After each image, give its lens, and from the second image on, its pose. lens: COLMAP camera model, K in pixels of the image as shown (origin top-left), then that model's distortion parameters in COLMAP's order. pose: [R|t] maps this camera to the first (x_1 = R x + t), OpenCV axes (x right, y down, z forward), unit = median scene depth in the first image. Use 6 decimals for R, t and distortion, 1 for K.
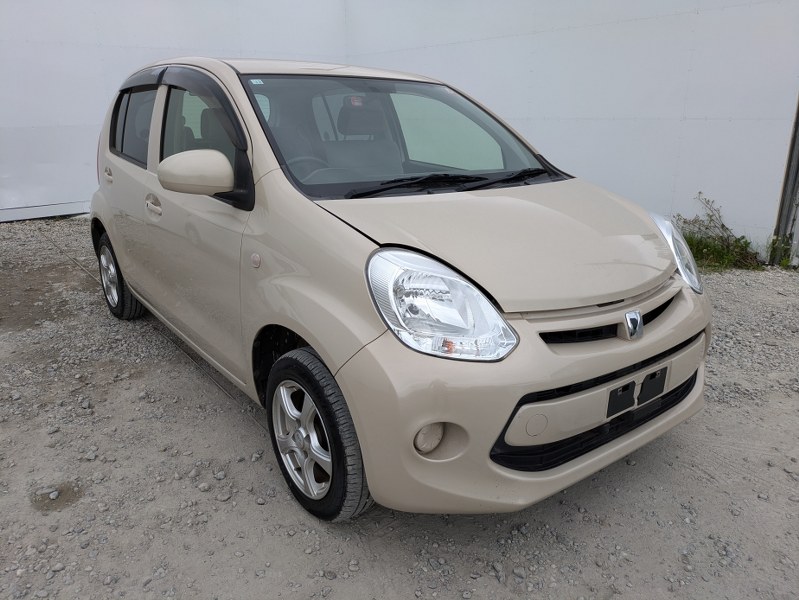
lens RADIAL K [[595.7, 0, 397.6], [0, 595.7, 313.2], [0, 0, 1]] dist [0.018709, -0.003506]
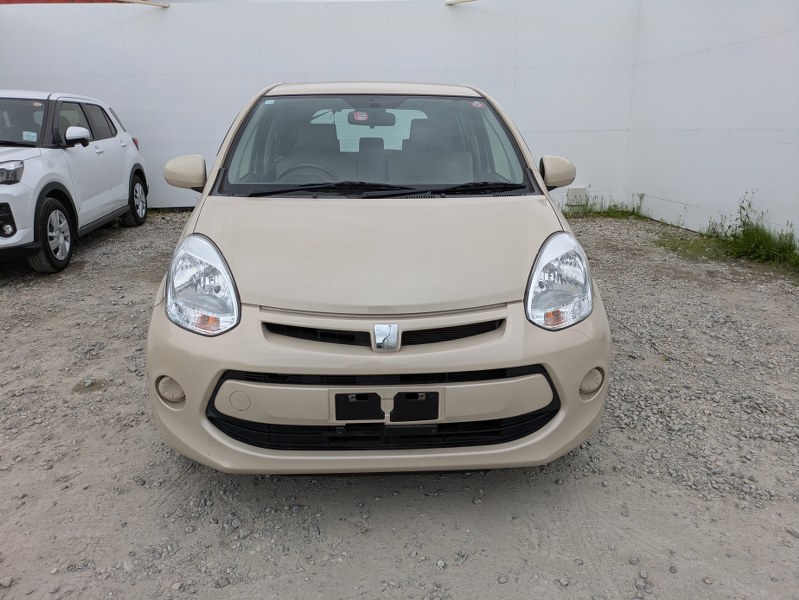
lens RADIAL K [[595.7, 0, 397.6], [0, 595.7, 313.2], [0, 0, 1]] dist [0.018709, -0.003506]
pose [[0.822401, 0.160103, -0.545916, 0.945518], [-0.171864, 0.984668, 0.029871, -0.053360], [0.542328, 0.069257, 0.837307, 0.182740]]
